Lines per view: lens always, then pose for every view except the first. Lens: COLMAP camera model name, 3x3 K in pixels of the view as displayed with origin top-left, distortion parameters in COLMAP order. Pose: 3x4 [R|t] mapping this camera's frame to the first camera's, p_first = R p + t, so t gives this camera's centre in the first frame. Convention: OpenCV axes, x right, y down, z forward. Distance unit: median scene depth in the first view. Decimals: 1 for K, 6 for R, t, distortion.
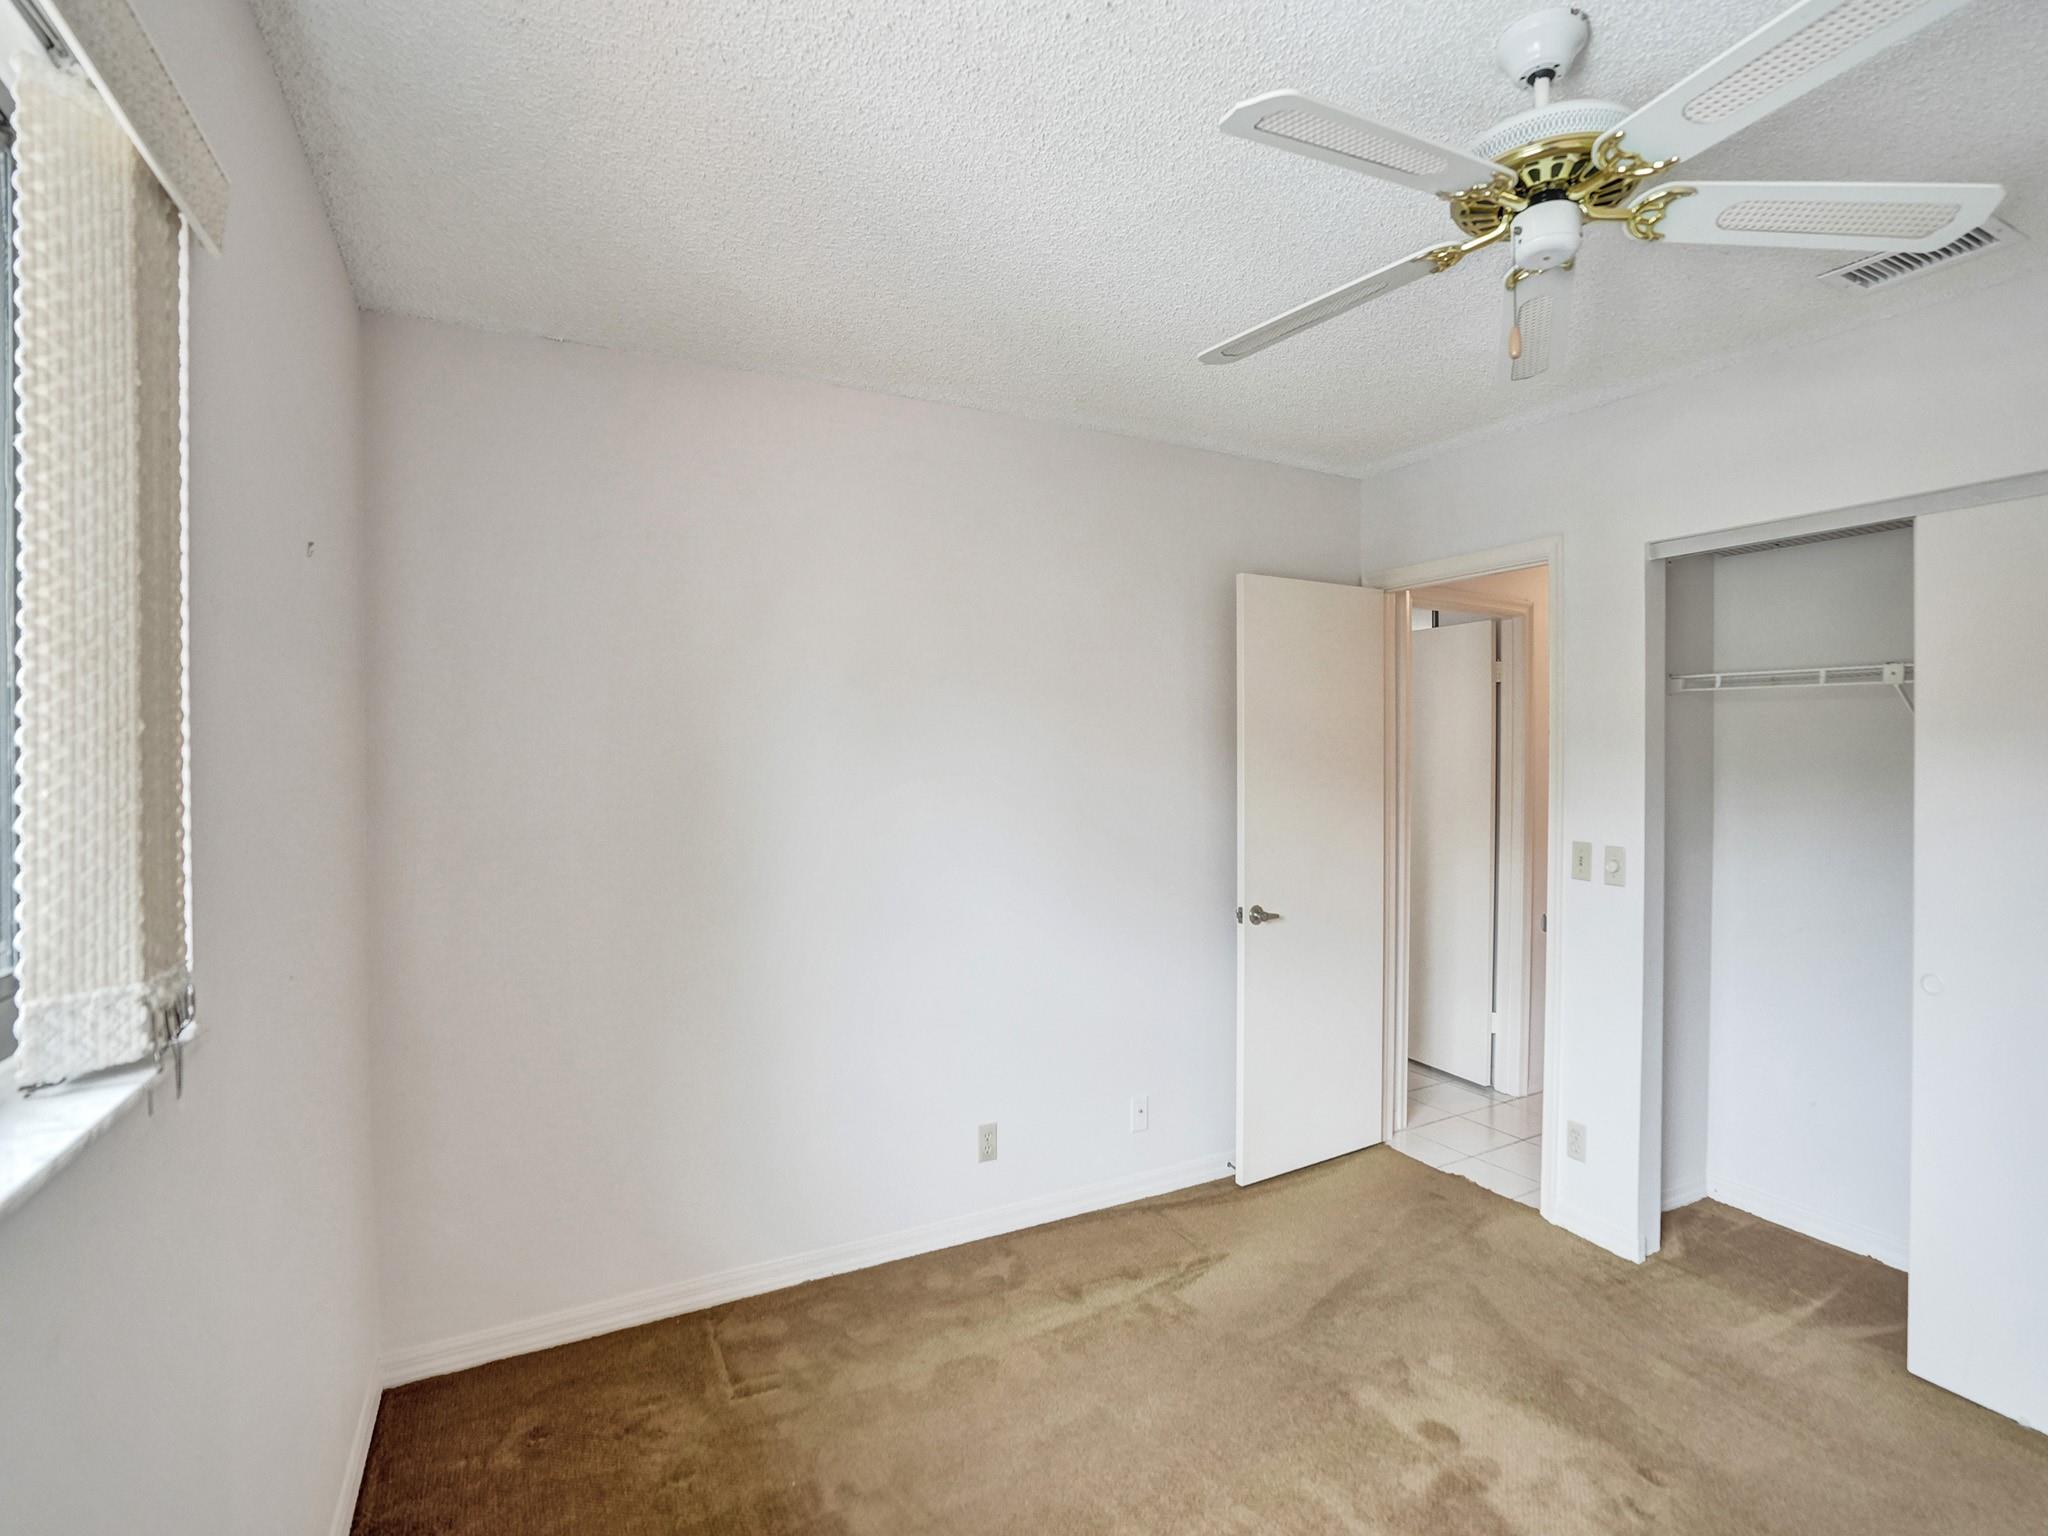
lens RADIAL K [[955.8, 0, 1026.9], [0, 955.8, 767.6], [0, 0, 1]] dist [-0.064127, 0.026112]
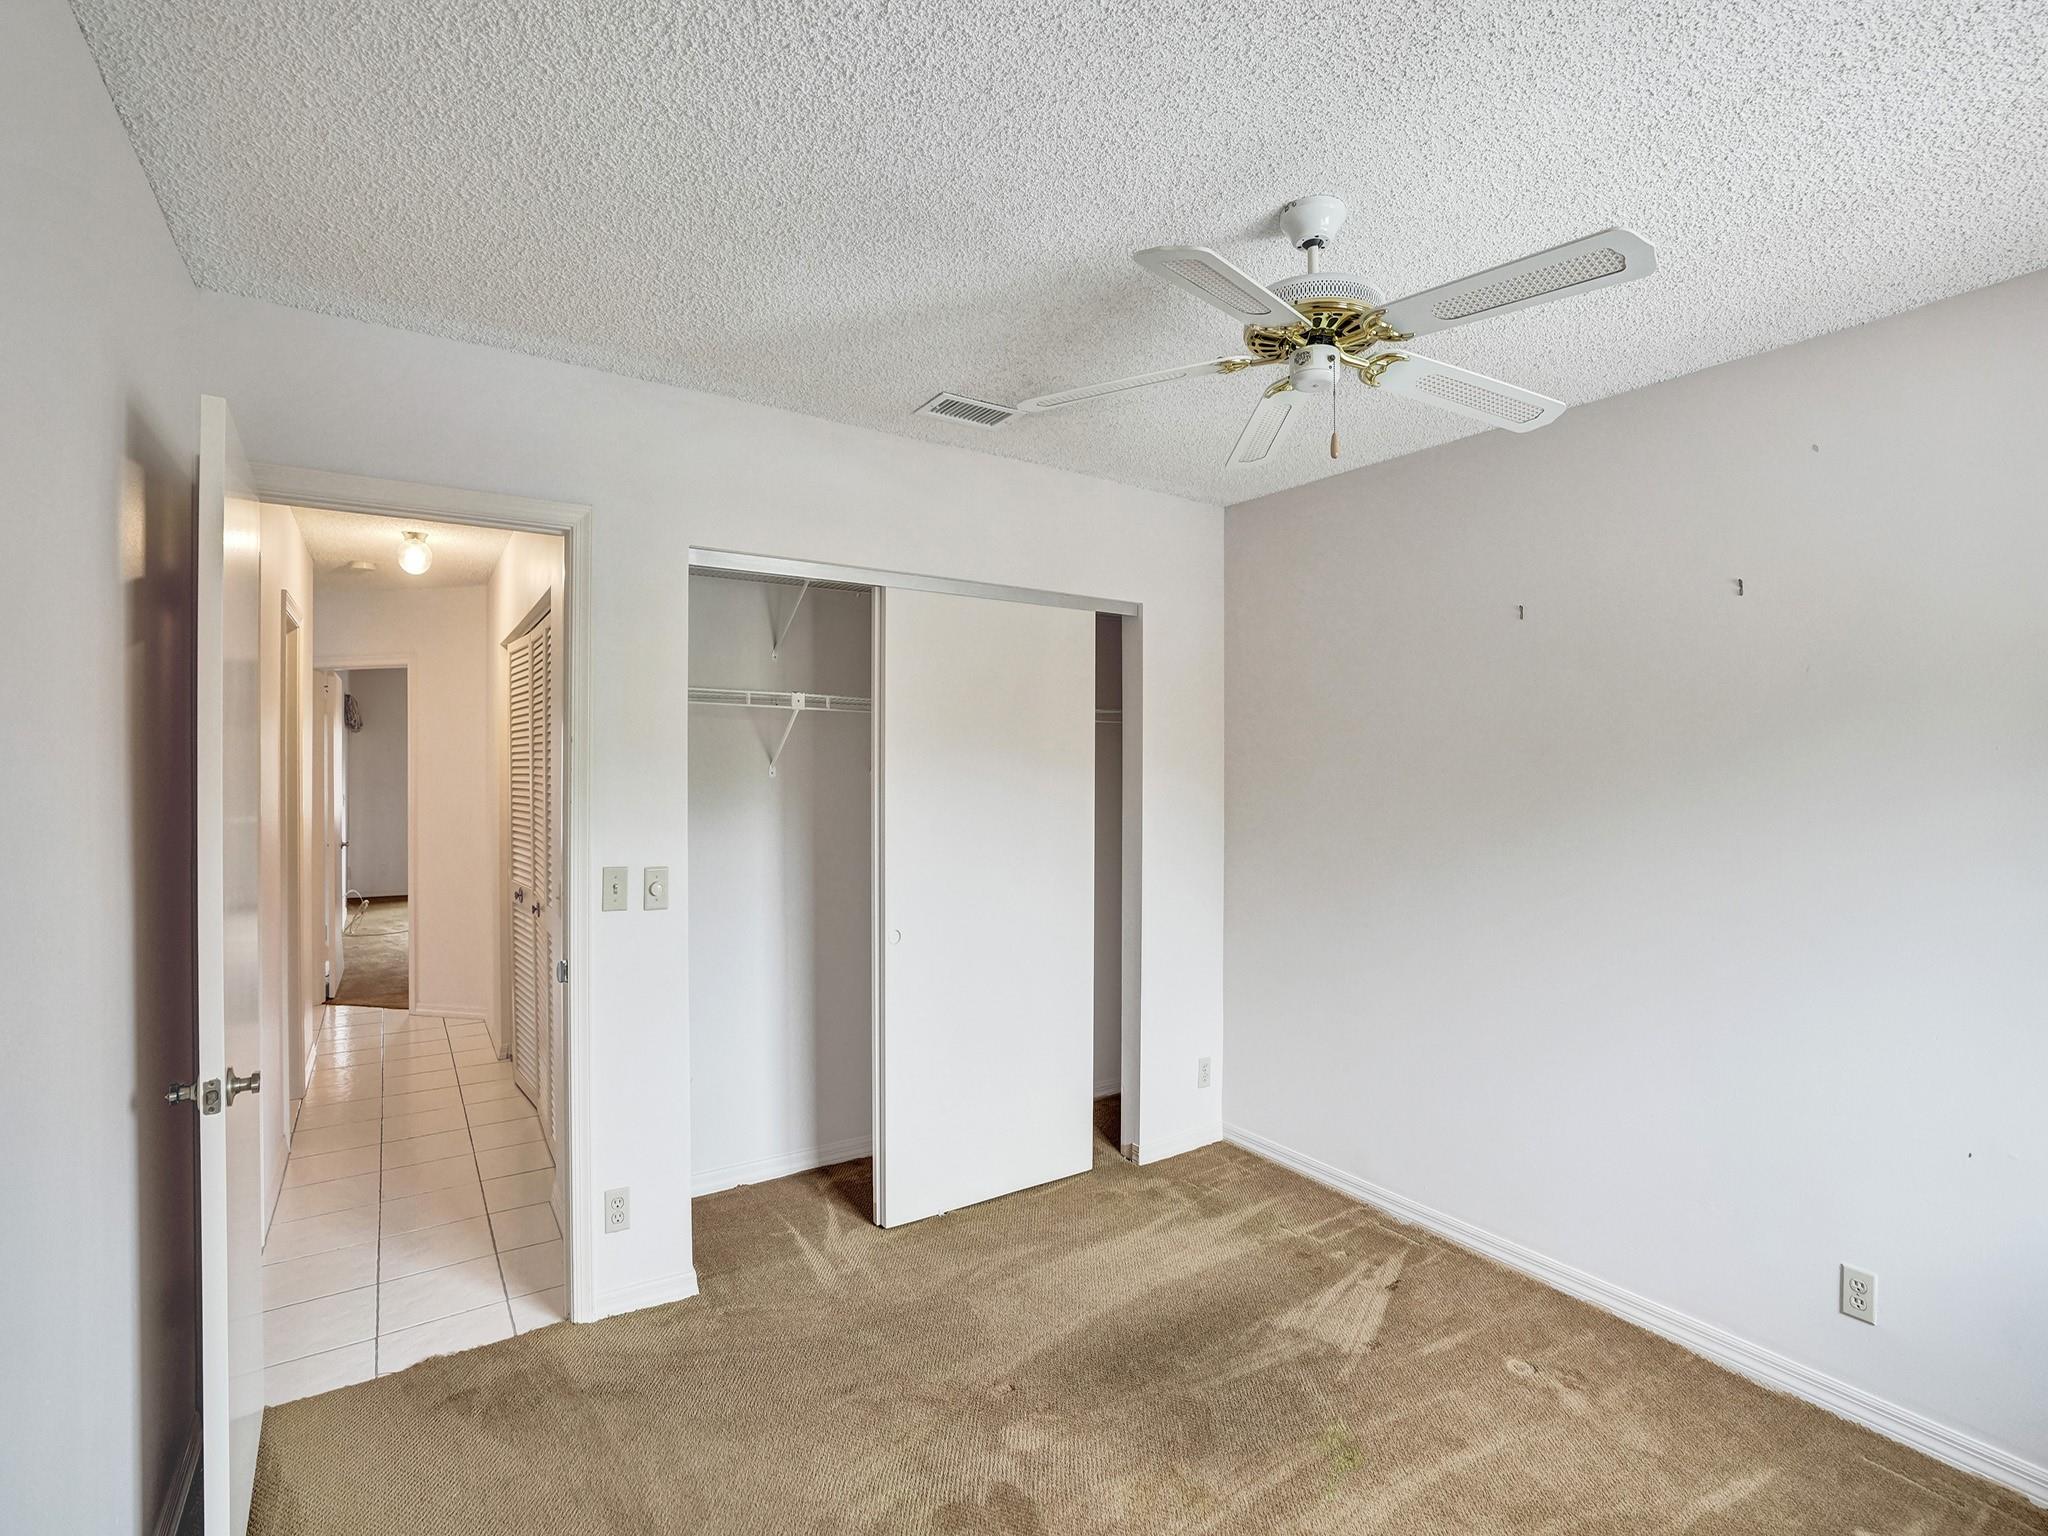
lens RADIAL K [[955.8, 0, 1026.9], [0, 955.8, 767.6], [0, 0, 1]] dist [-0.064127, 0.026112]
pose [[-0.091185, -0.004137, 0.995825, -0.351555], [0.017492, 0.999830, 0.005755, -0.013582], [-0.995680, 0.017944, -0.091098, 0.763518]]
